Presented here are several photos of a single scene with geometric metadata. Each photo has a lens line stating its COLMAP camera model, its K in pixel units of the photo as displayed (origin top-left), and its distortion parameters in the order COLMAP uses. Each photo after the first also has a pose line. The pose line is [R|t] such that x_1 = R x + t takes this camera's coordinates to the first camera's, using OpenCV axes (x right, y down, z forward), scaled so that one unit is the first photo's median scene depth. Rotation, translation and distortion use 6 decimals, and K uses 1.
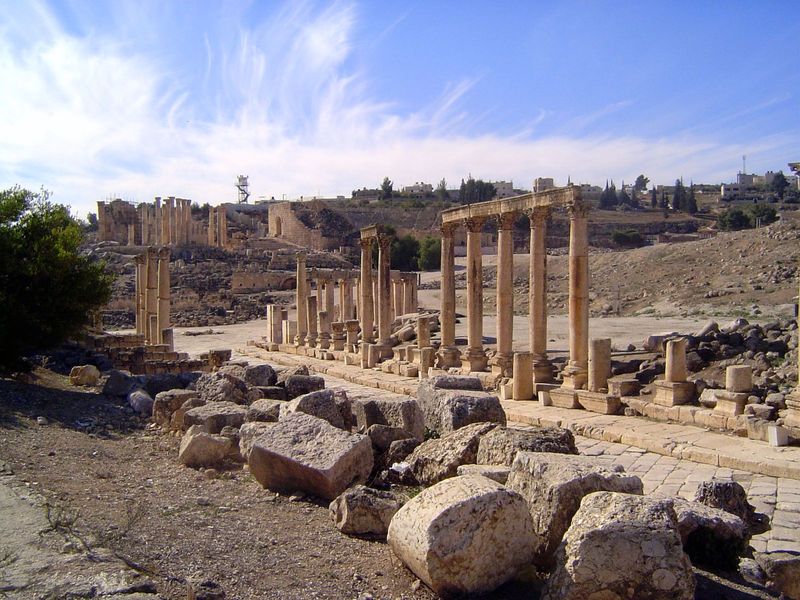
lens RADIAL K [[910.8, 0, 399.9], [0, 910.8, 299.7], [0, 0, 1]] dist [-0.142573, 0.000000]
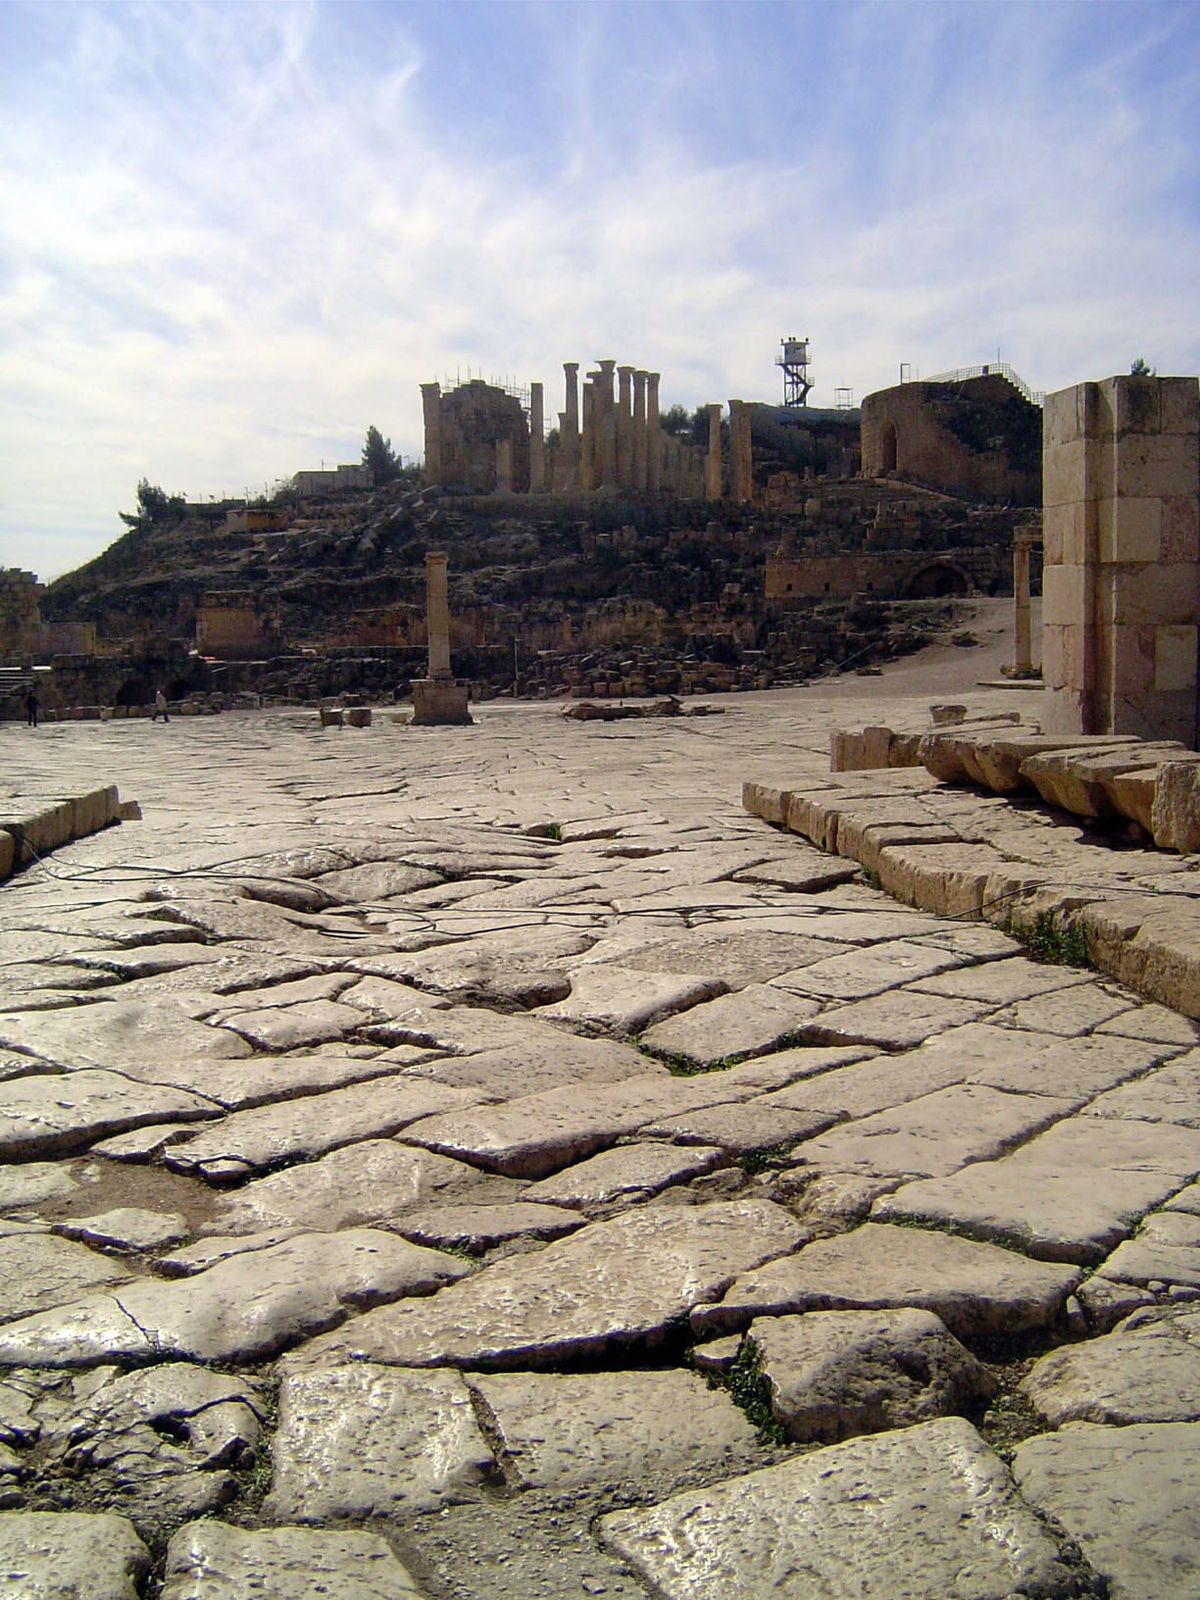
lens RADIAL K [[1821.6, 0, 600.4], [0, 1821.6, 800.0], [0, 0, 1]] dist [-0.142573, 0.000000]
pose [[0.961989, 0.023819, -0.272046, -0.045215], [-0.003717, 0.997239, 0.074170, 0.012206], [0.273062, -0.070339, 0.959422, 0.257406]]
